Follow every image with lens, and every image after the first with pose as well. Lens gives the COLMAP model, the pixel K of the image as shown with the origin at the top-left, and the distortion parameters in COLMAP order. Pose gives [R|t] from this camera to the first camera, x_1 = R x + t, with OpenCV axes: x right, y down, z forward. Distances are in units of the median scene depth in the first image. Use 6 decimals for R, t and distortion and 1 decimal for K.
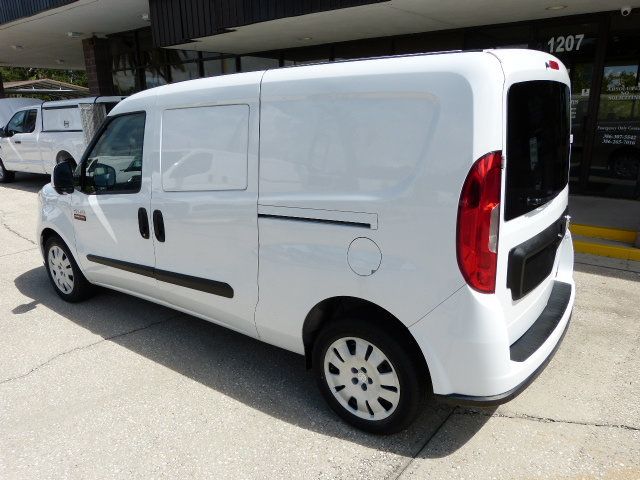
lens RADIAL K [[483.2, 0, 320.0], [0, 483.2, 240.0], [0, 0, 1]] dist [-0.014398, 0.002379]
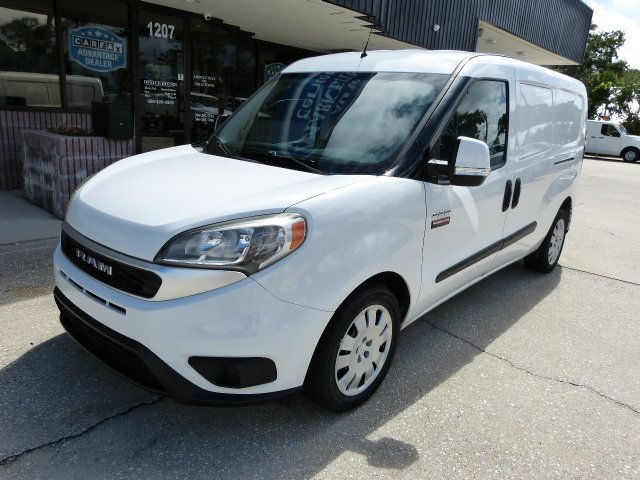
lens RADIAL K [[477.4, 0, 319.7], [0, 477.4, 242.6], [0, 0, 1]] dist [-0.024563, 0.012137]
pose [[0.069471, -0.239951, 0.968296, -1.050293], [0.203063, 0.953721, 0.221770, -0.181955], [-0.976698, 0.181219, 0.114982, 0.996903]]
